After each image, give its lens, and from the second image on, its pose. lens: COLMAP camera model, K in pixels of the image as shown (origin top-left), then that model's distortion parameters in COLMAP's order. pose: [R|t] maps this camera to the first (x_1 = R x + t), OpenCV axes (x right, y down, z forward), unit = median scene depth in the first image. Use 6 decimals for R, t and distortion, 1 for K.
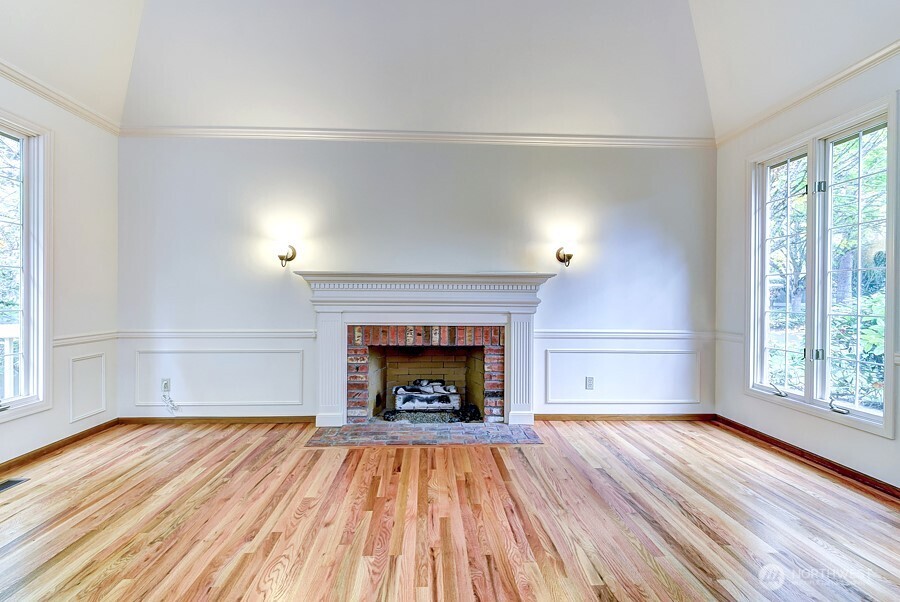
lens RADIAL K [[401.8, 0, 453.9], [0, 401.8, 299.1], [0, 0, 1]] dist [0.005604, -0.004002]
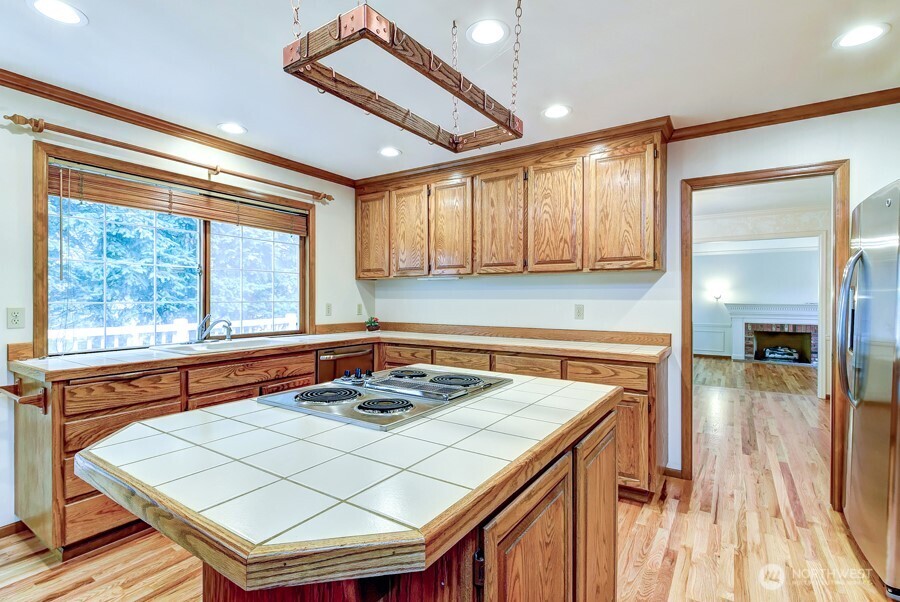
lens RADIAL K [[429.4, 0, 451.6], [0, 429.4, 300.9], [0, 0, 1]] dist [0.001758, 0.000233]
pose [[0.797523, 0.002213, -0.603284, -0.094059], [-0.001594, 0.999998, 0.001561, -0.083758], [0.603286, -0.000283, 0.797525, -2.483467]]
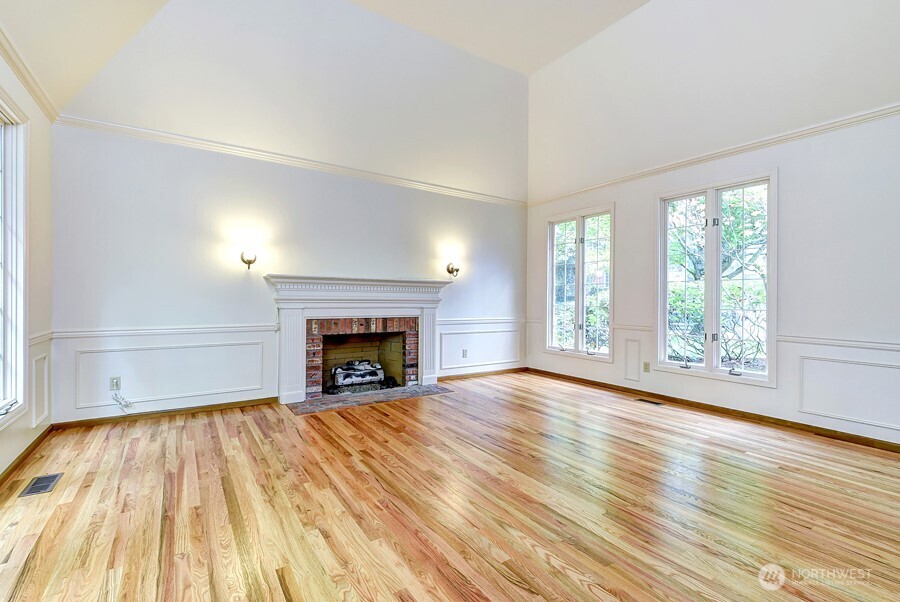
lens RADIAL K [[401.8, 0, 431.7], [0, 401.8, 299.6], [0, 0, 1]] dist [0.005604, -0.004002]
pose [[0.865505, 0.000138, 0.500900, -0.547141], [-0.000907, 0.999999, 0.001292, 0.003775], [-0.500899, -0.001572, 0.865504, -0.254070]]
